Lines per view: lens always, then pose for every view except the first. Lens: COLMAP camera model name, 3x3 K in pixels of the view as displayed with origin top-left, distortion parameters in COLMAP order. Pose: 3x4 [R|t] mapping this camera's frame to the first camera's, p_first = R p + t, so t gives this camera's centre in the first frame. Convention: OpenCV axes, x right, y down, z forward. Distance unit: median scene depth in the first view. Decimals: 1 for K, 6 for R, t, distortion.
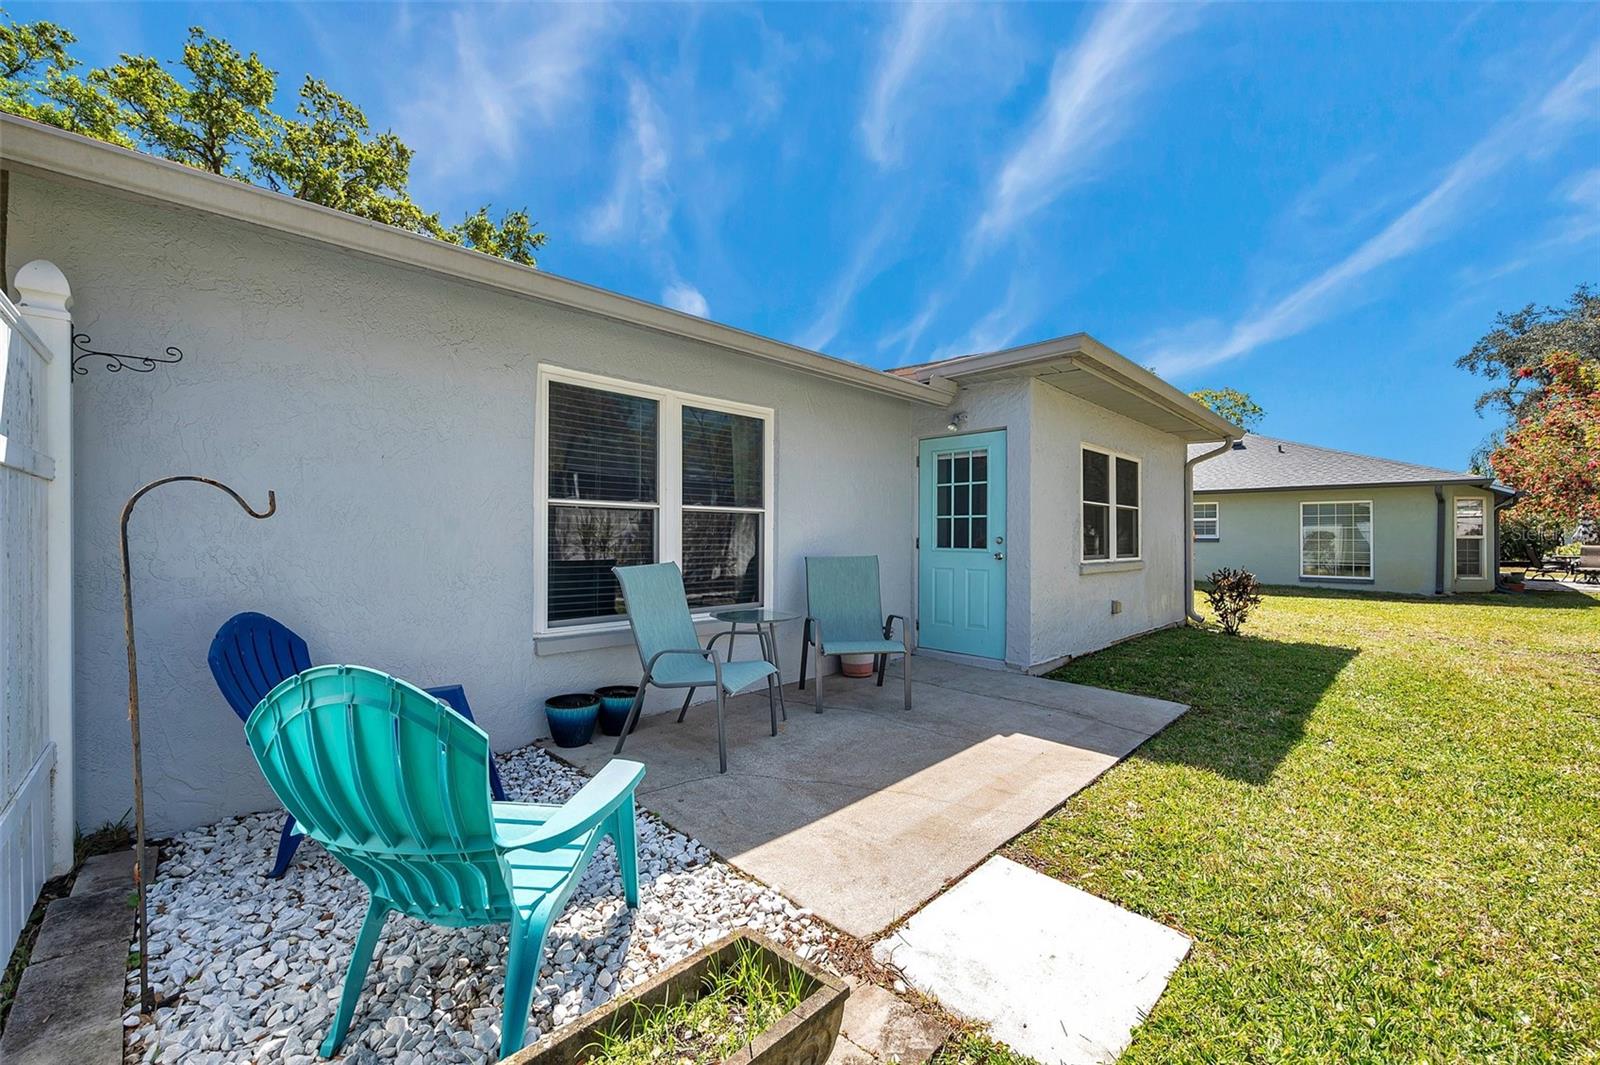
lens RADIAL K [[633.9, 0, 800.0], [0, 633.9, 532.5], [0, 0, 1]] dist [-0.001286, -0.000126]
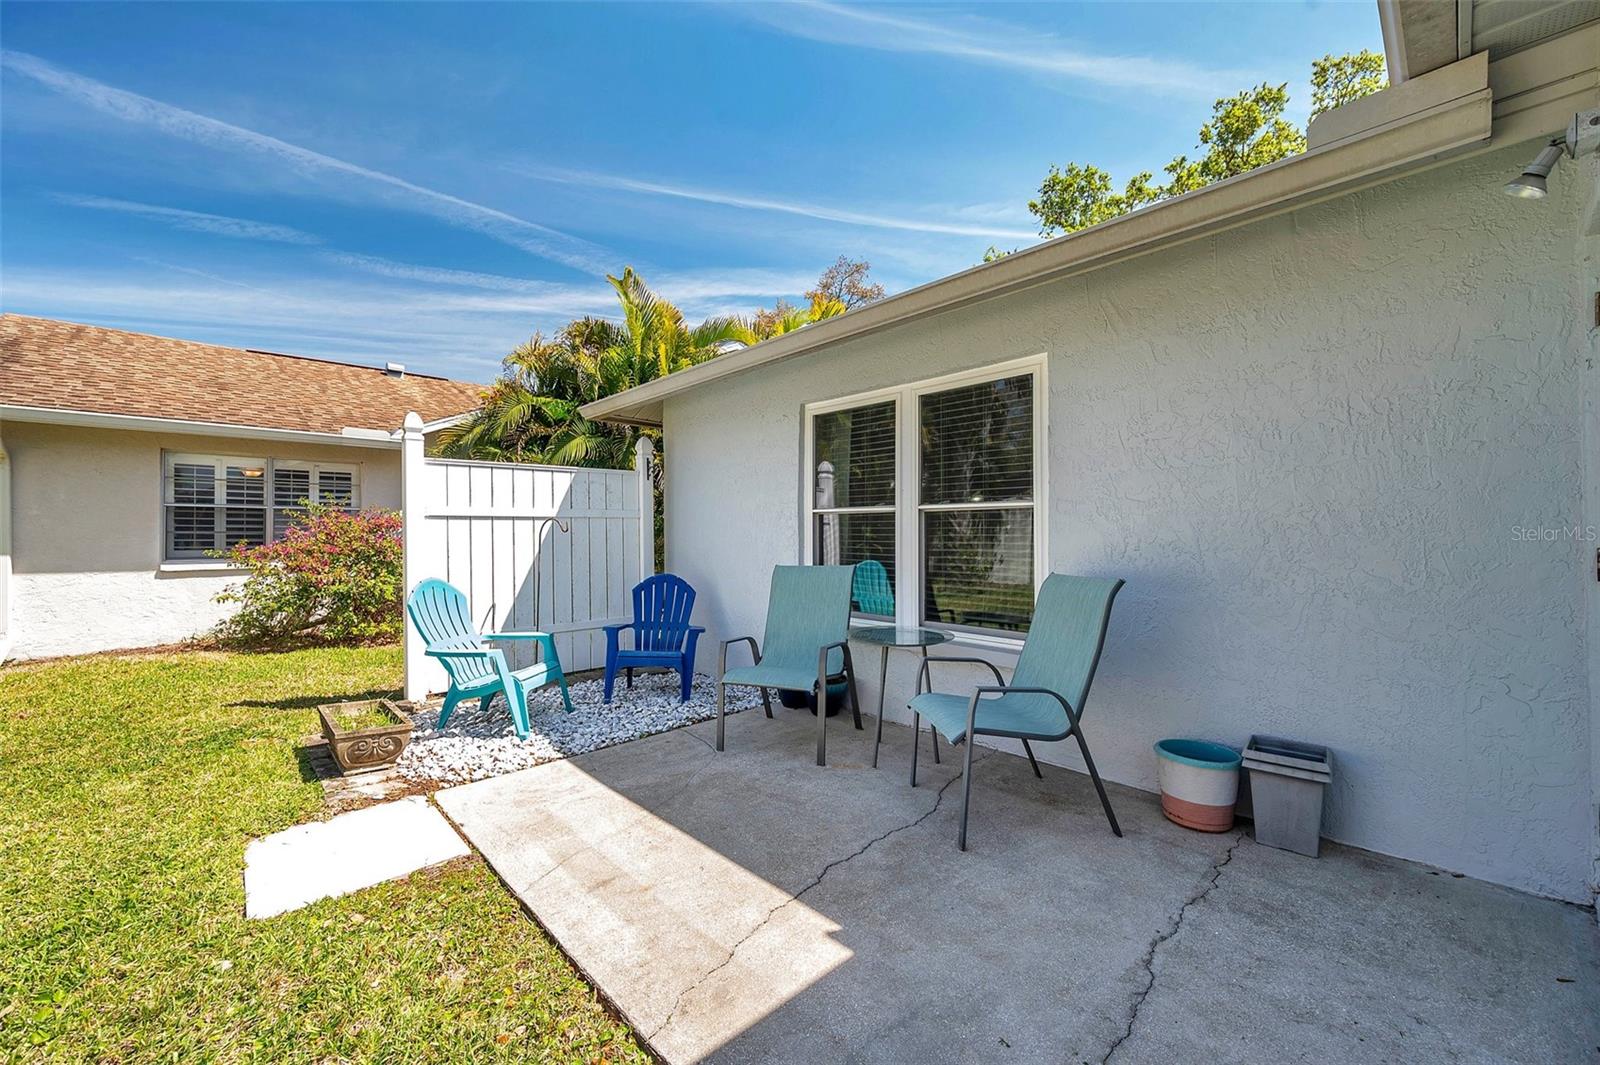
lens RADIAL K [[631.8, 0, 802.7], [0, 631.8, 529.6], [0, 0, 1]] dist [-0.001600, -0.000085]
pose [[-0.030035, -0.011908, -0.999478, 0.595376], [0.006113, 0.999908, -0.012097, 0.001144], [0.999530, -0.006473, -0.029960, 0.706607]]
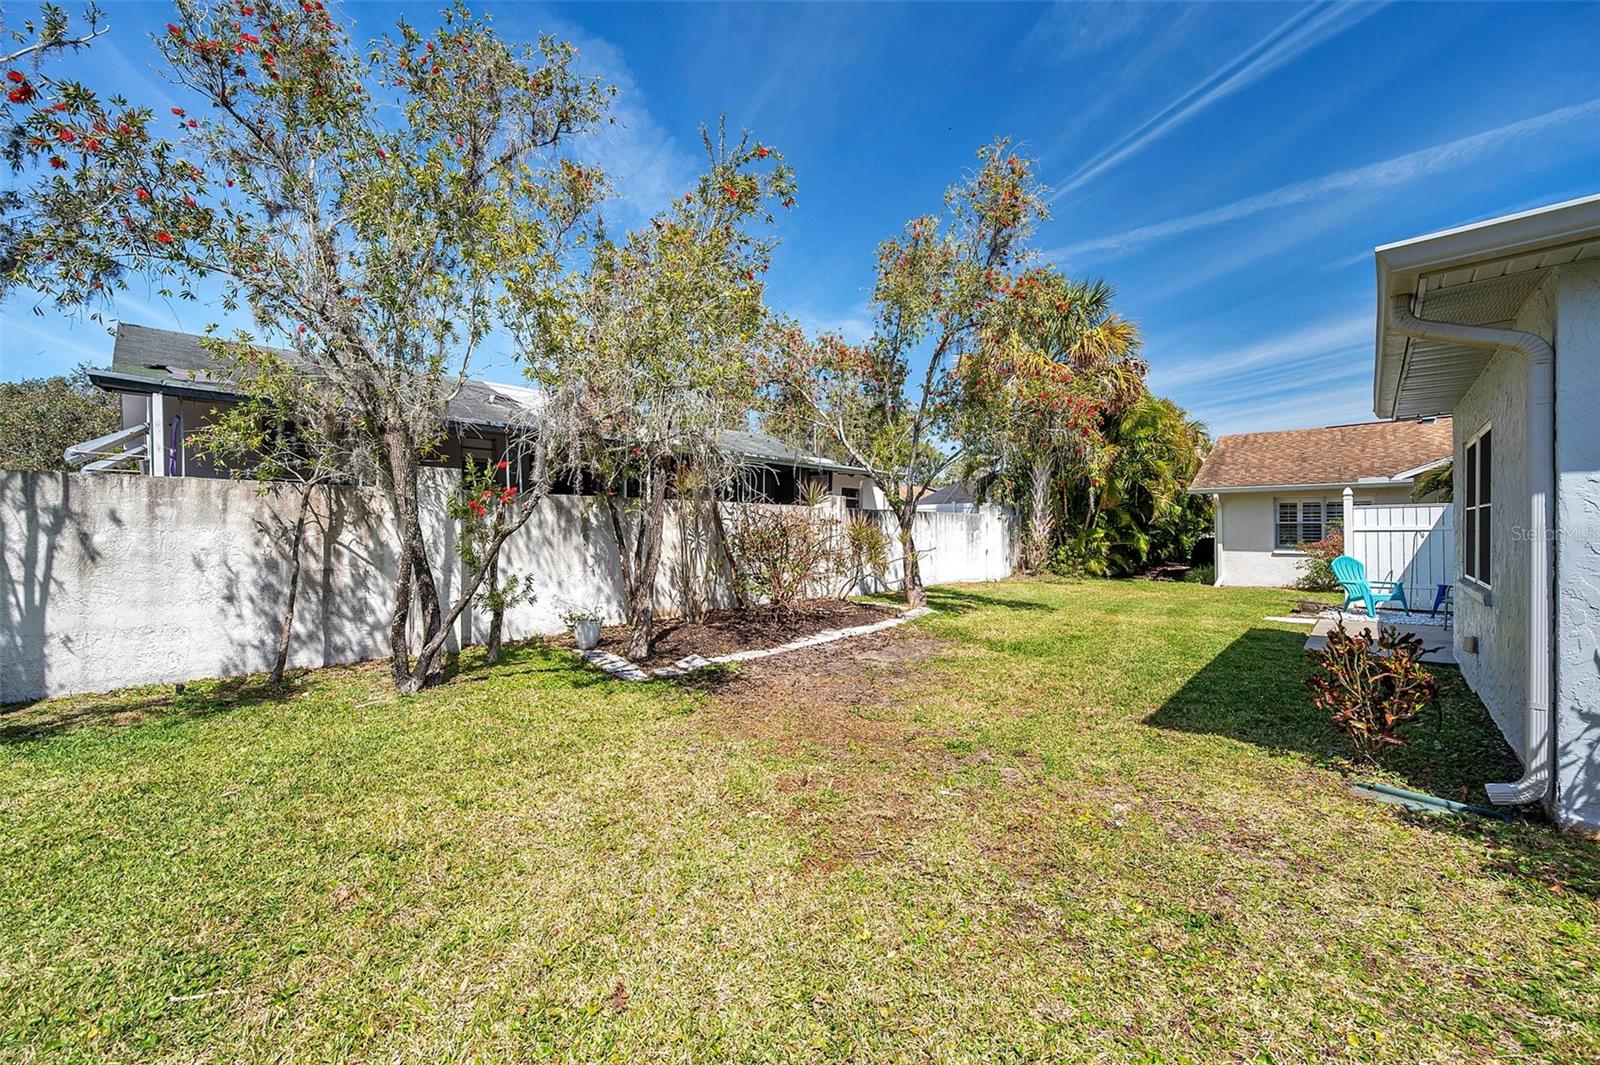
lens RADIAL K [[639.6, 0, 794.5], [0, 639.6, 531.9], [0, 0, 1]] dist [-0.001714, -0.000016]
pose [[-0.998695, -0.004388, -0.050887, 1.645637], [-0.004198, 0.999984, -0.003845, -0.013269], [0.050903, -0.003627, -0.998697, 2.119384]]
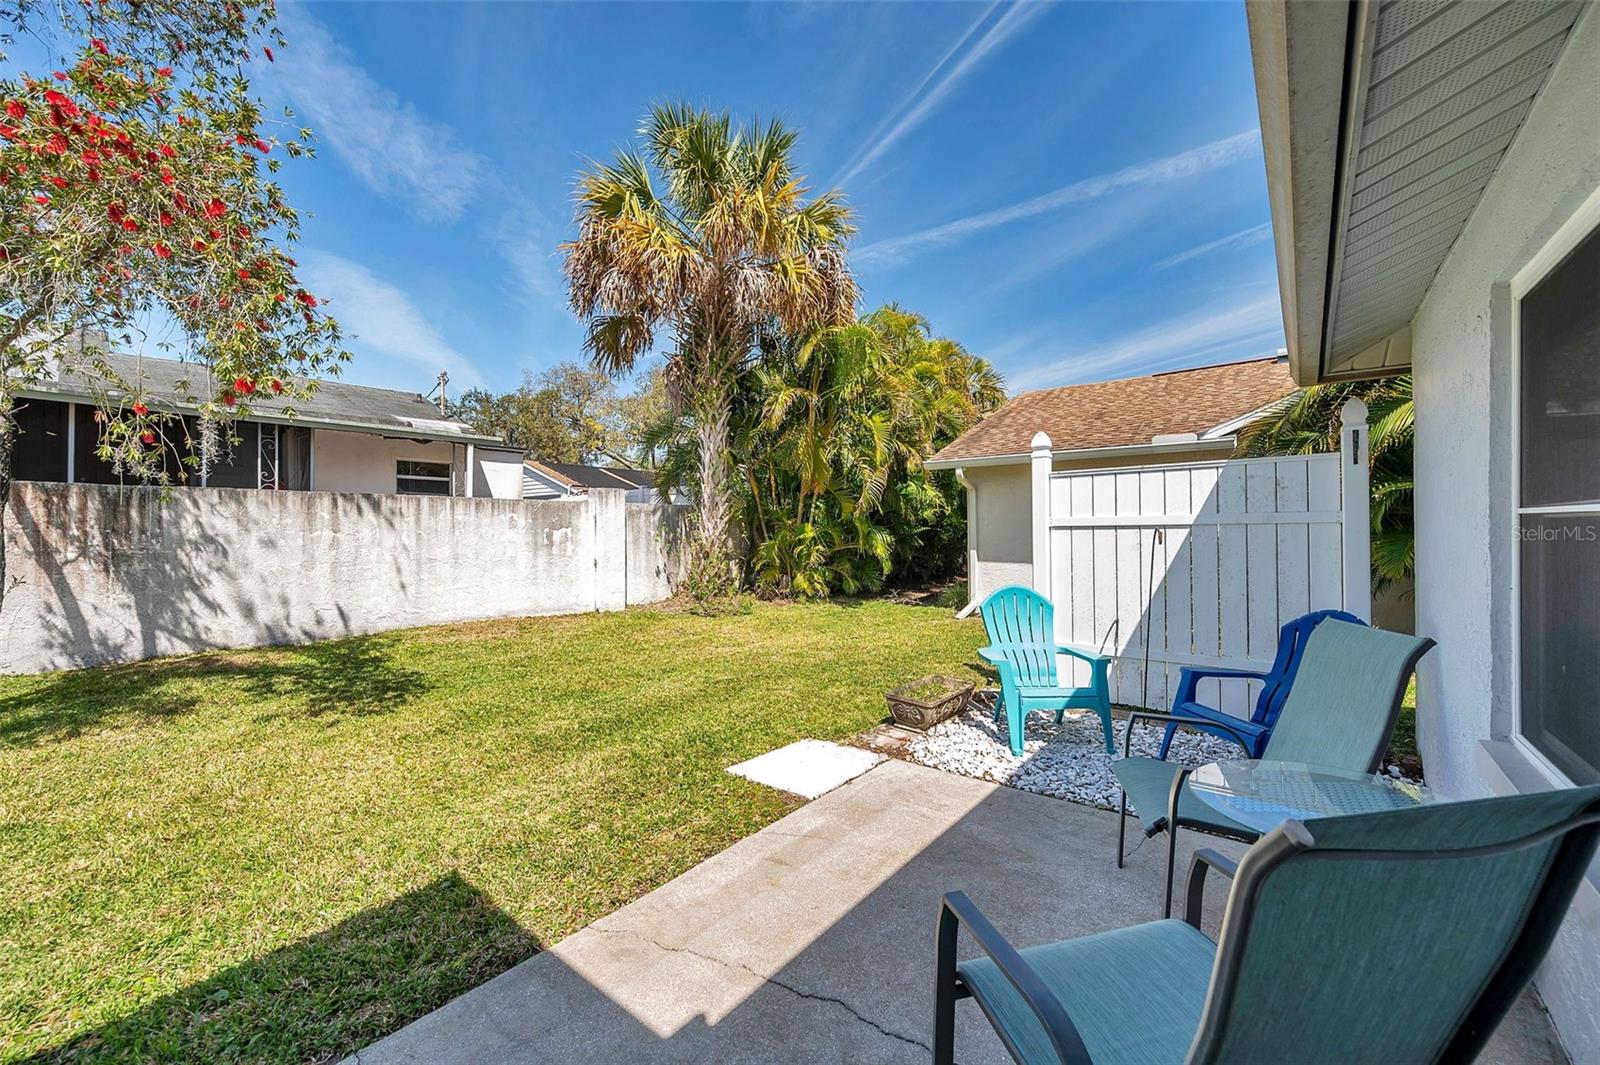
lens RADIAL K [[631.8, 0, 802.7], [0, 631.8, 529.6], [0, 0, 1]] dist [-0.001600, -0.000085]
pose [[-0.993924, -0.000997, -0.110066, 0.214257], [-0.000400, 0.999985, -0.005455, -0.021505], [0.110069, -0.005377, -0.993909, 1.042057]]
